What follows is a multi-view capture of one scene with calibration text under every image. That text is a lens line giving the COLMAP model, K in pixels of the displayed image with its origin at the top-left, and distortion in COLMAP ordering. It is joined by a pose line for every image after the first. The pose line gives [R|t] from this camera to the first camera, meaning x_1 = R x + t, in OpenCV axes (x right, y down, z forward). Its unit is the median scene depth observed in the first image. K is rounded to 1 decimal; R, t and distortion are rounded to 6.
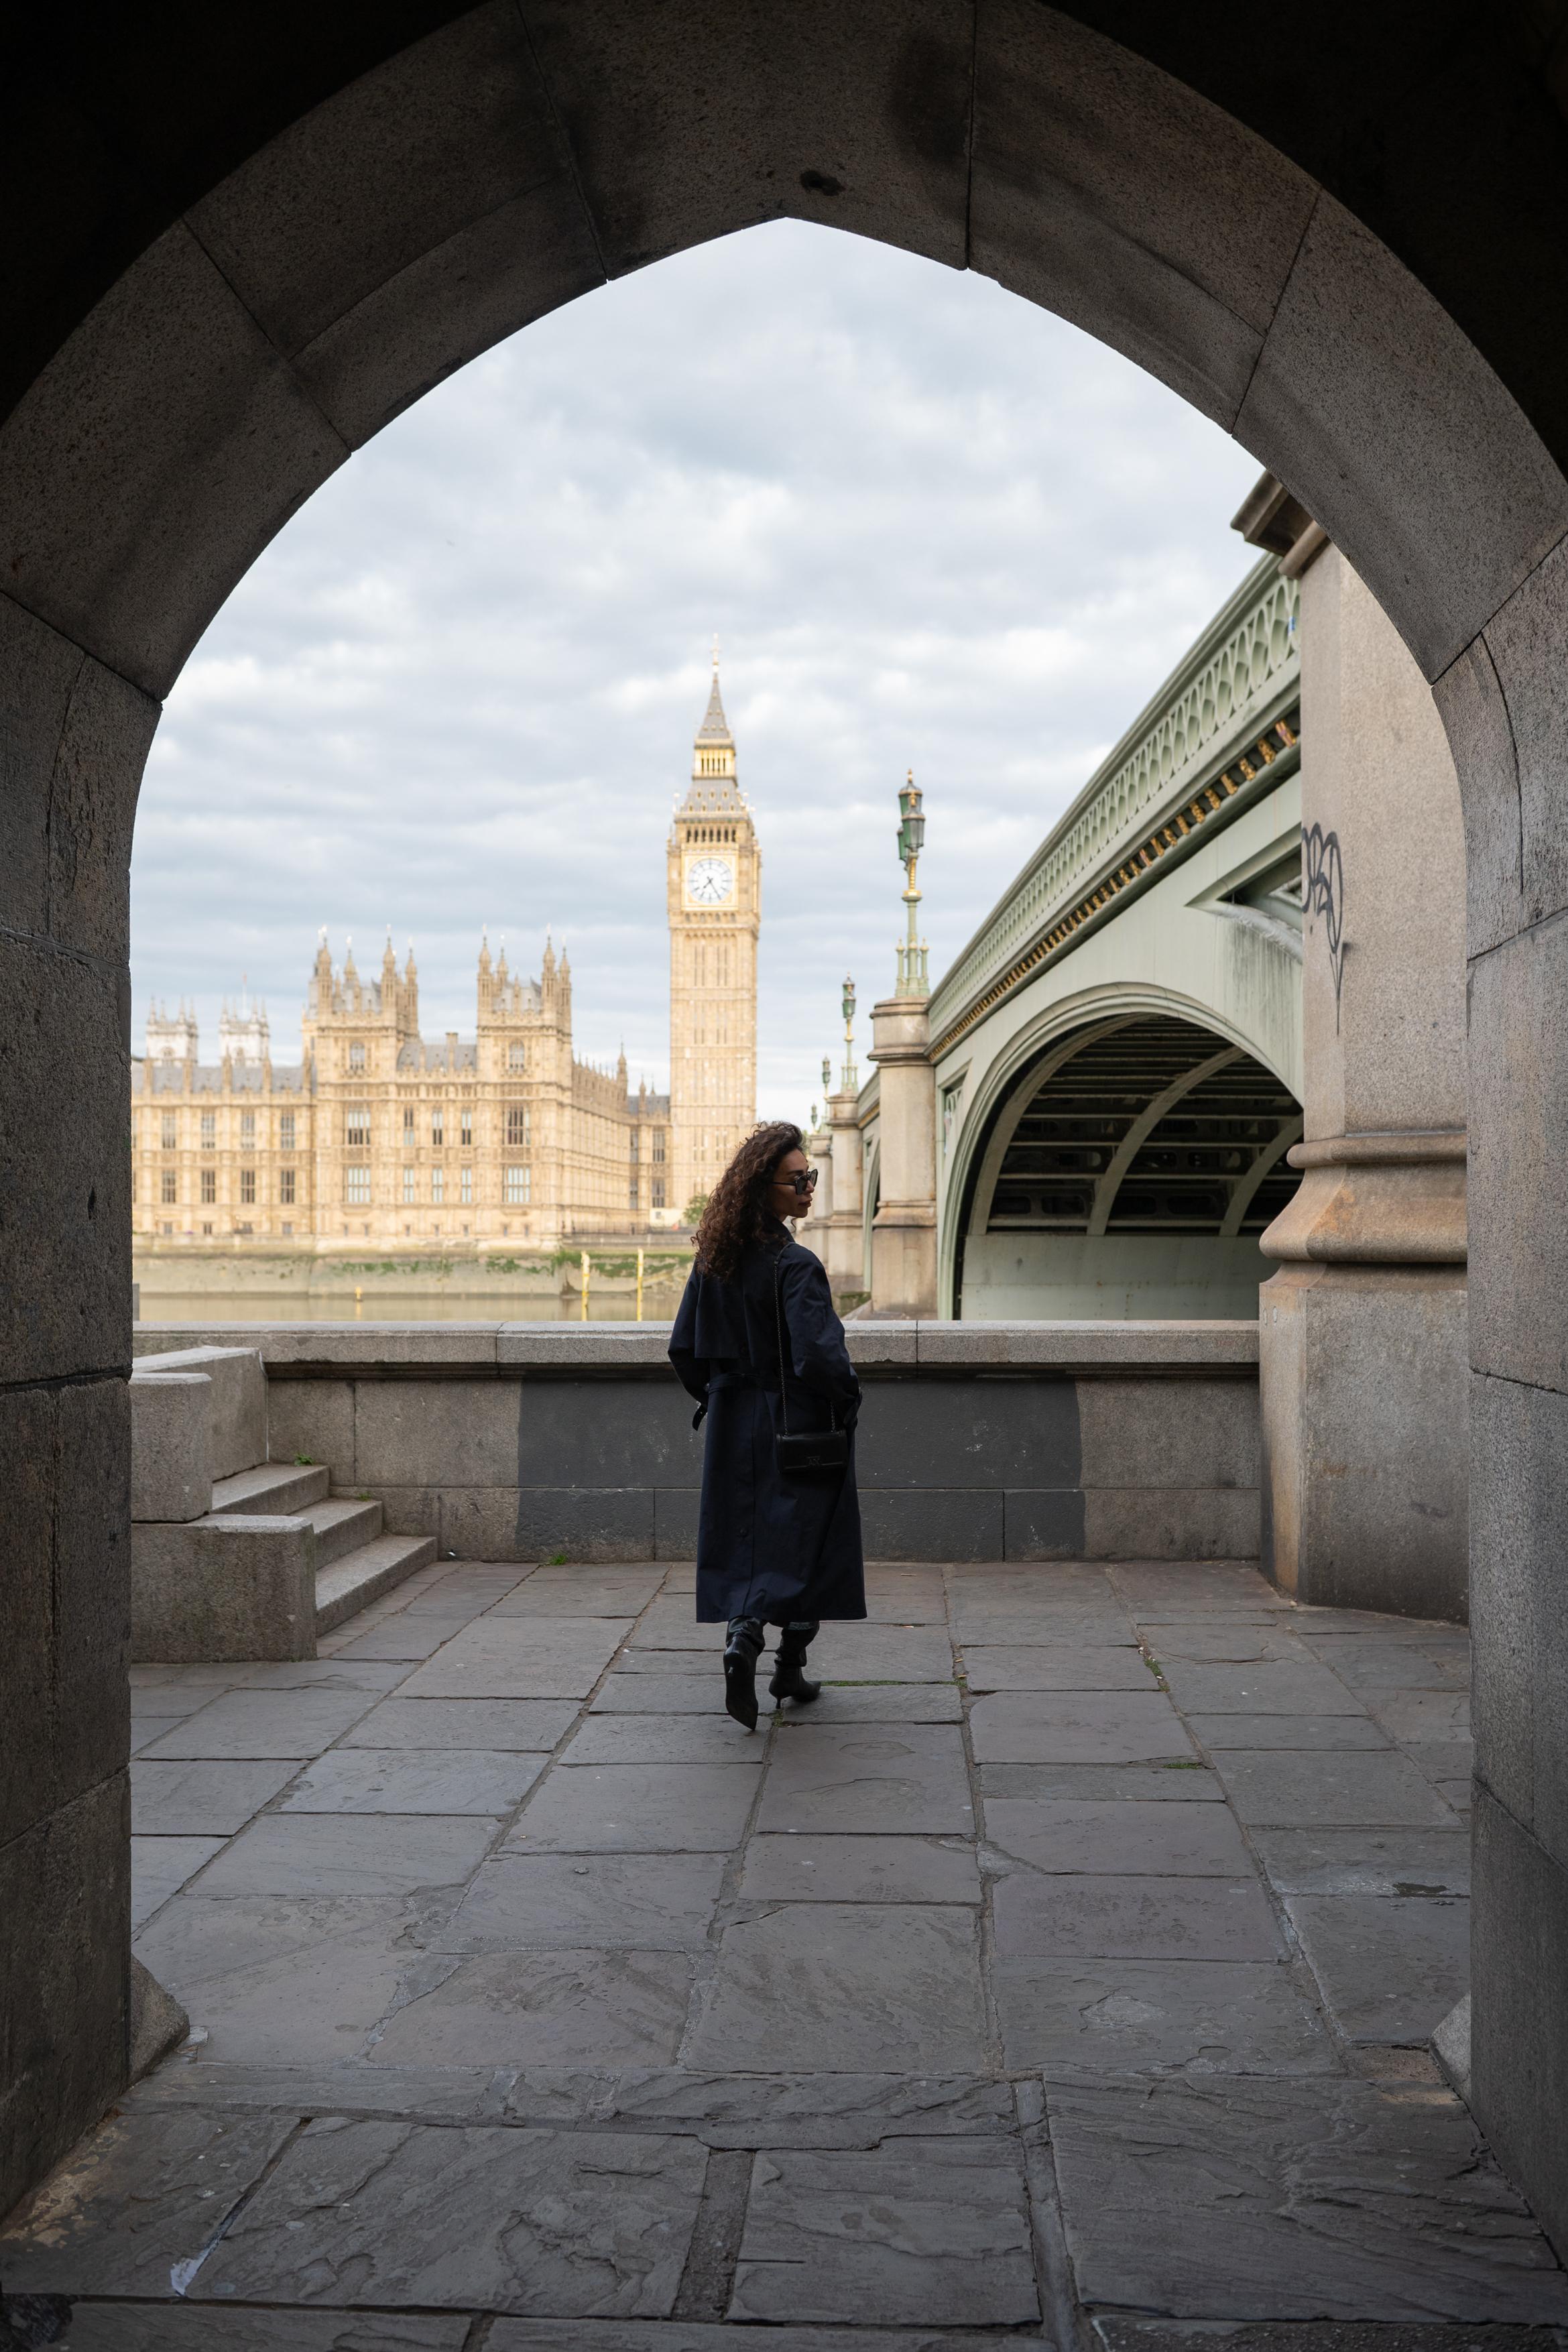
lens RADIAL K [[2234.4, 0, 770.5], [0, 2234.4, 1099.4], [0, 0, 1]] dist [0.003902, -0.011555]
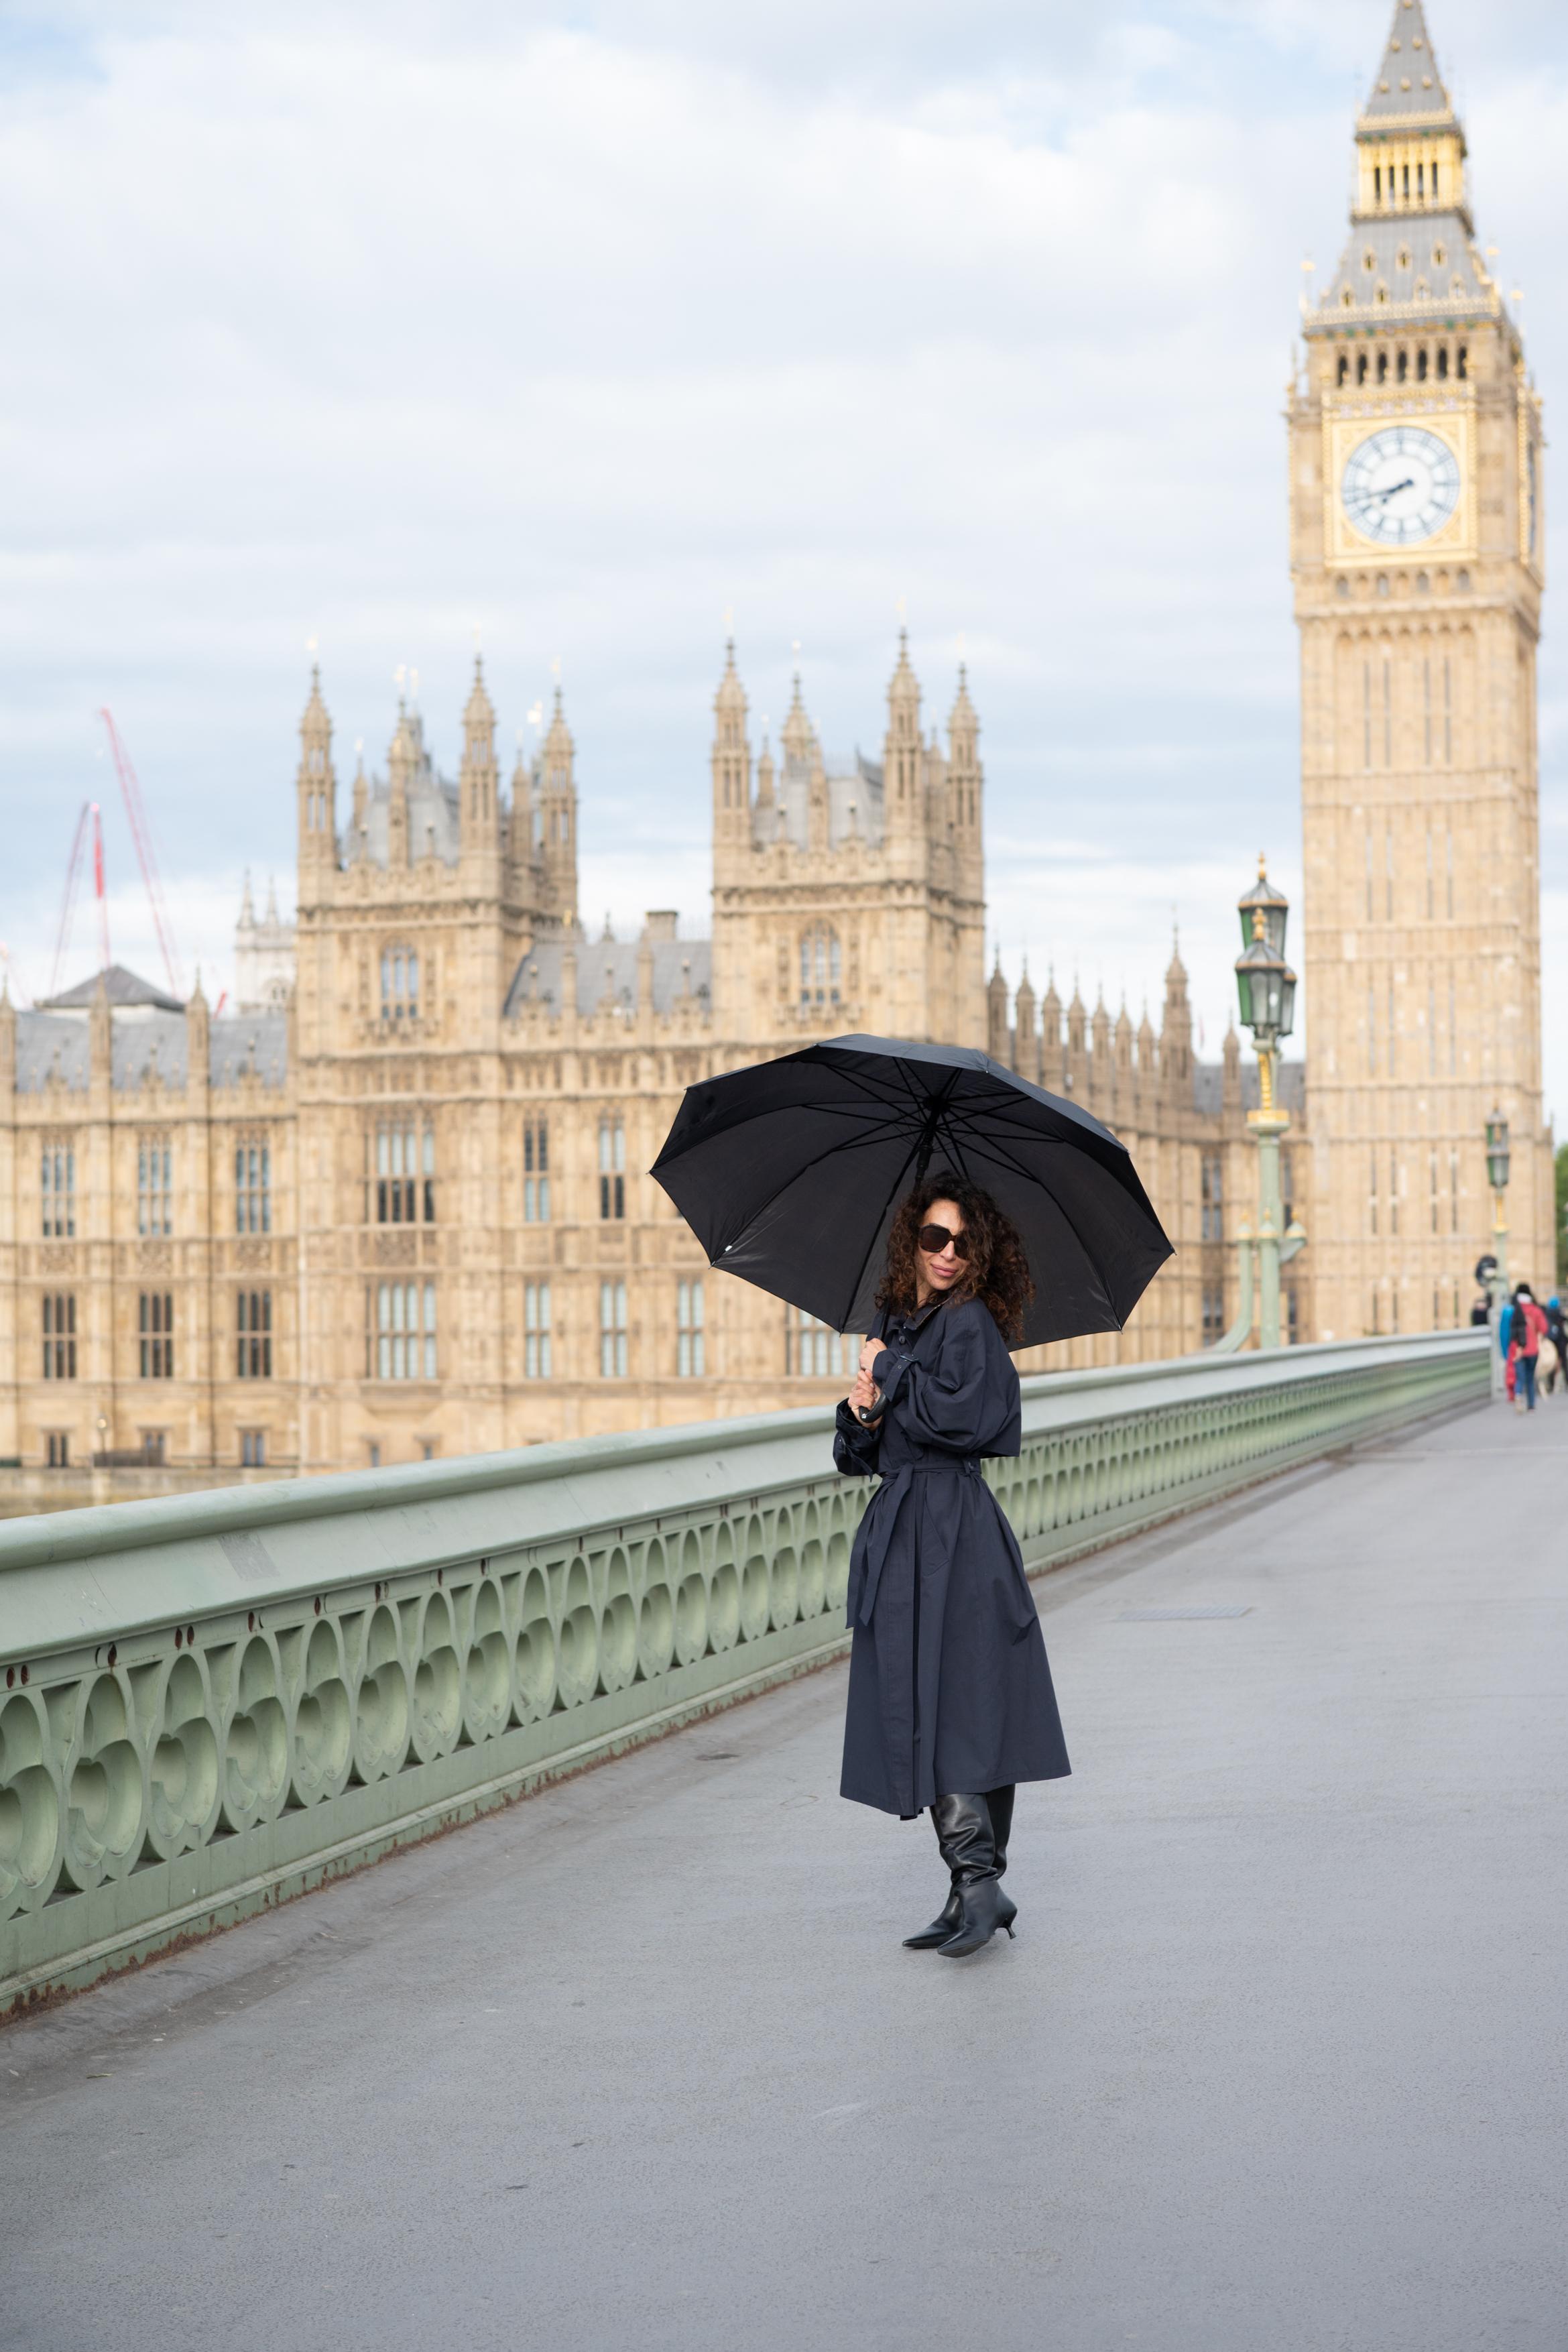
lens RADIAL K [[4263.2, 0, 784.0], [0, 4263.2, 1176.0], [0, 0, 1]] dist [-0.037383, 0.006386]
pose [[0.975617, -0.020561, -0.218517, 0.021564], [0.025355, 0.999495, 0.019154, 0.000586], [0.218012, -0.024228, 0.975645, 0.240391]]
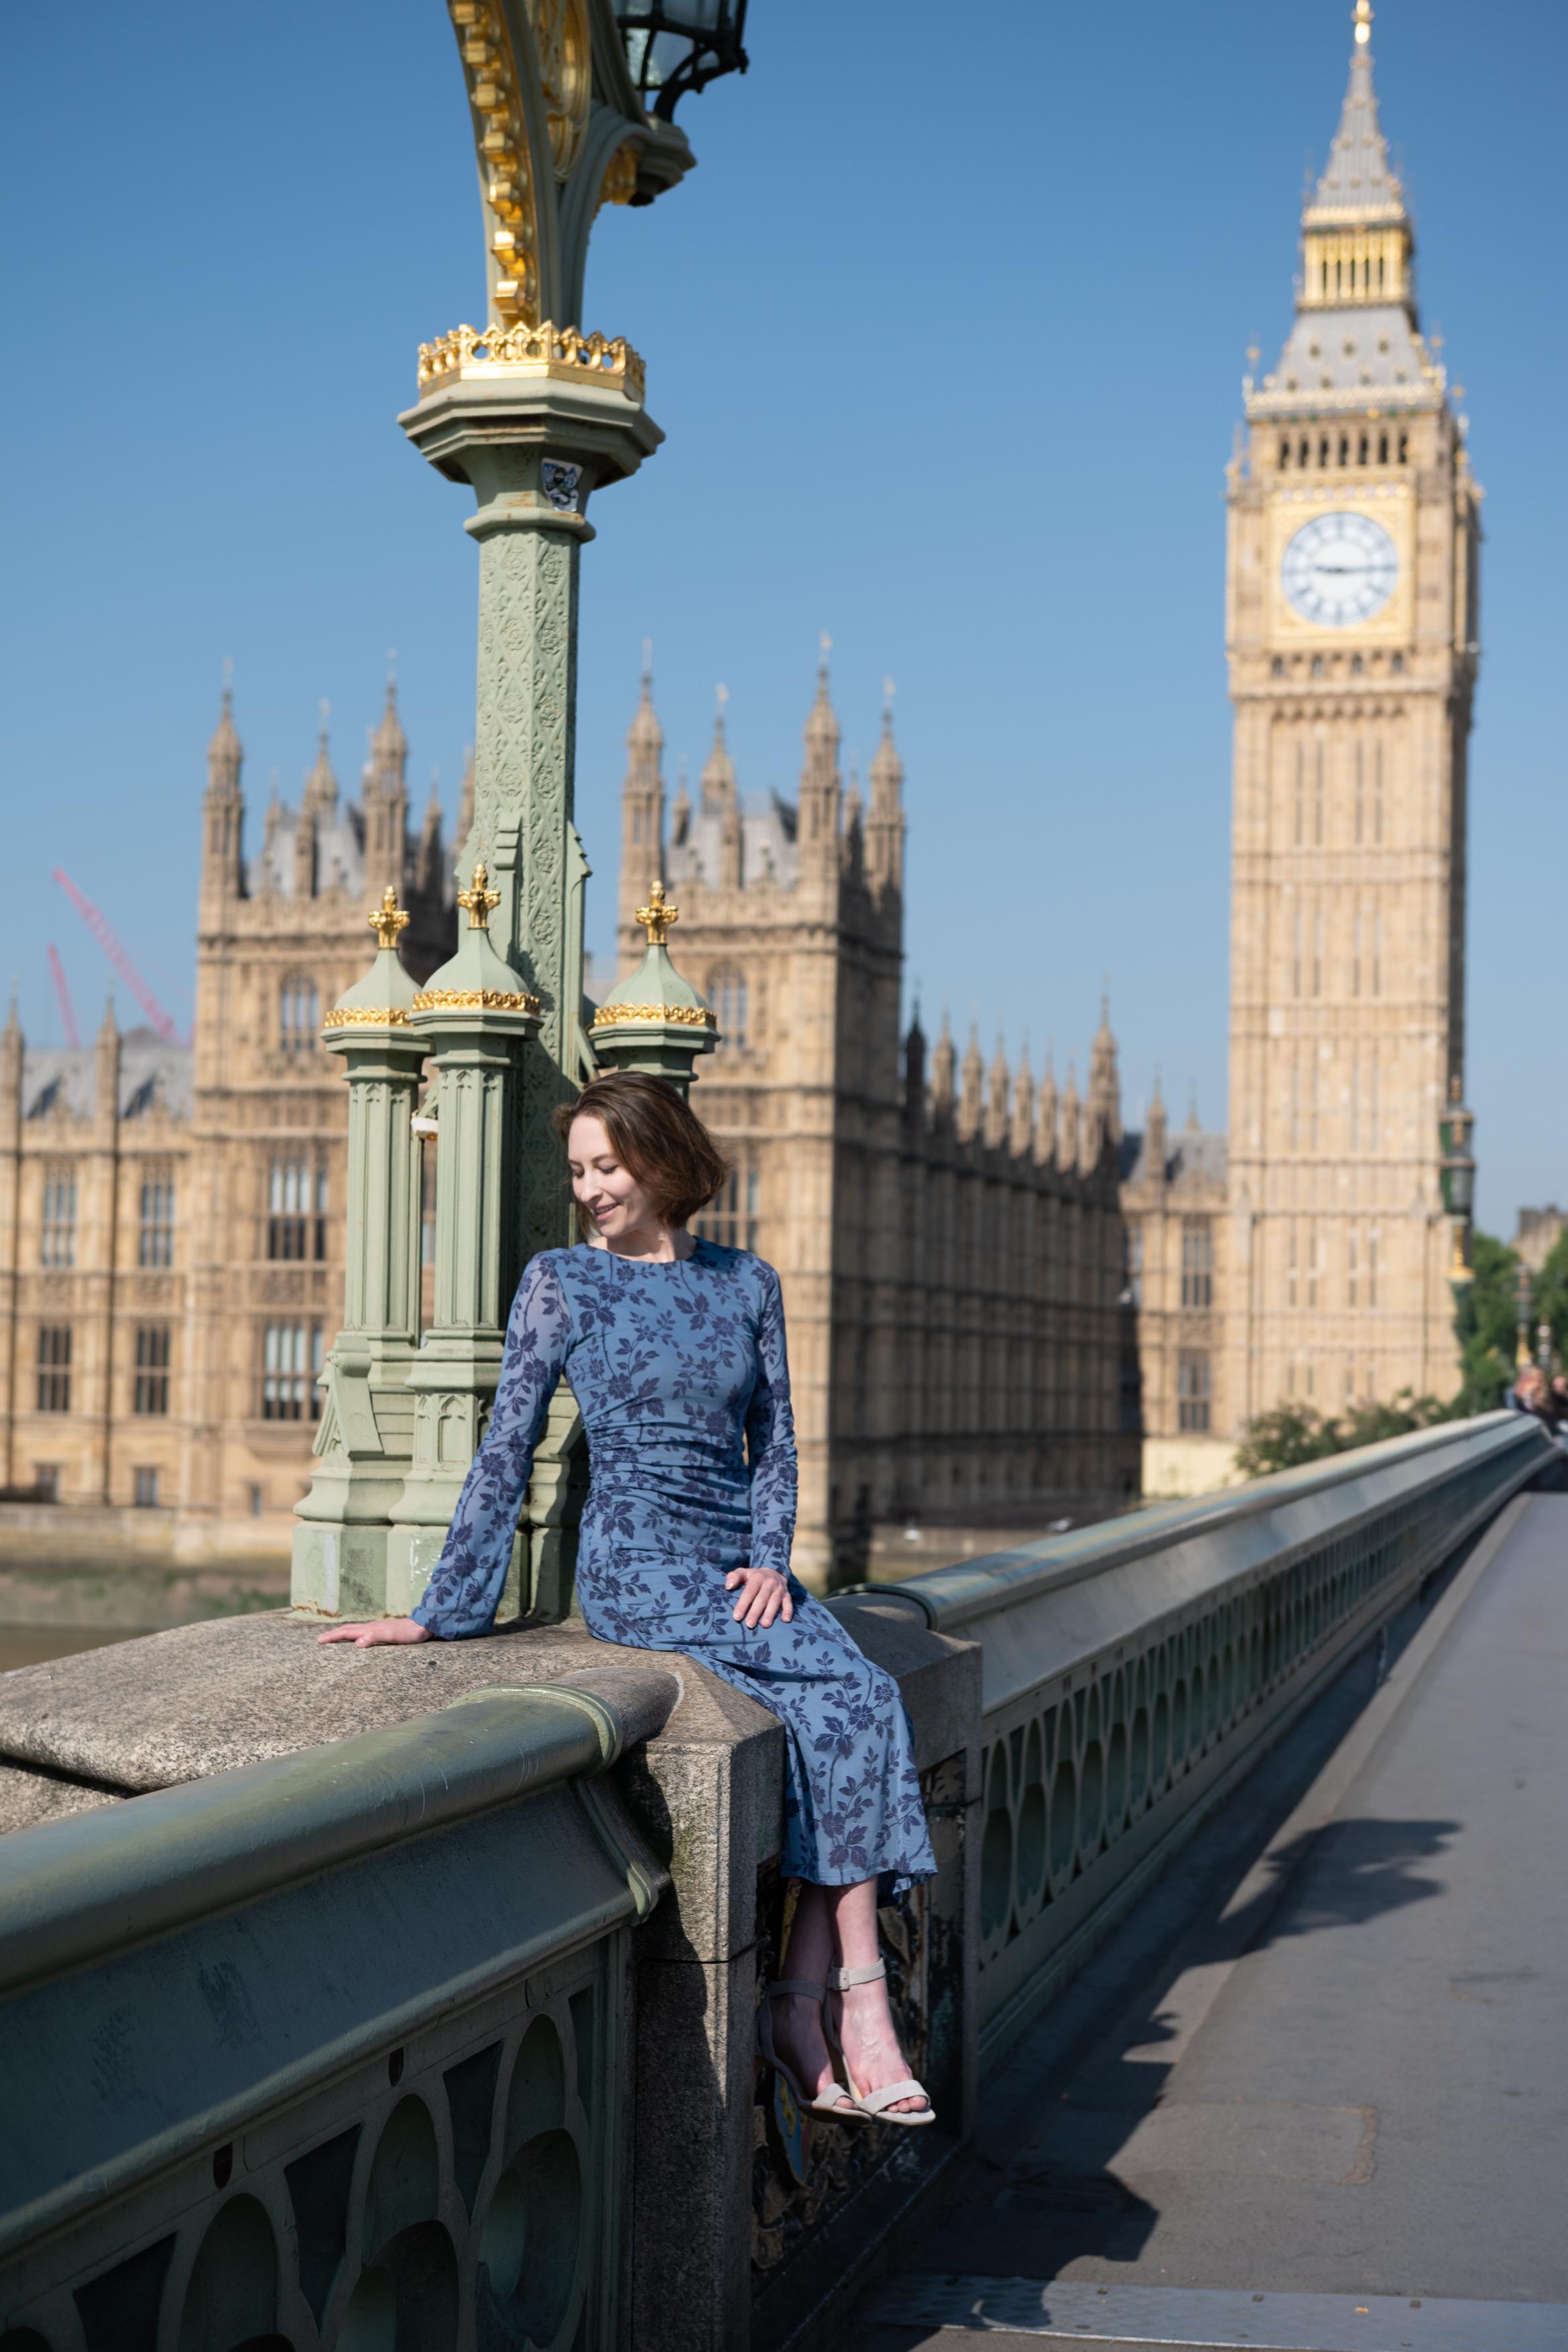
lens RADIAL K [[3666.0, 0, 784.0], [0, 3666.0, 1176.0], [0, 0, 1]] dist [-0.023668, -0.046678]
pose [[0.975564, 0.005675, -0.219642, 0.015000], [-0.006009, 0.999982, -0.000853, 0.004836], [0.219633, 0.002152, 0.975580, 0.323613]]
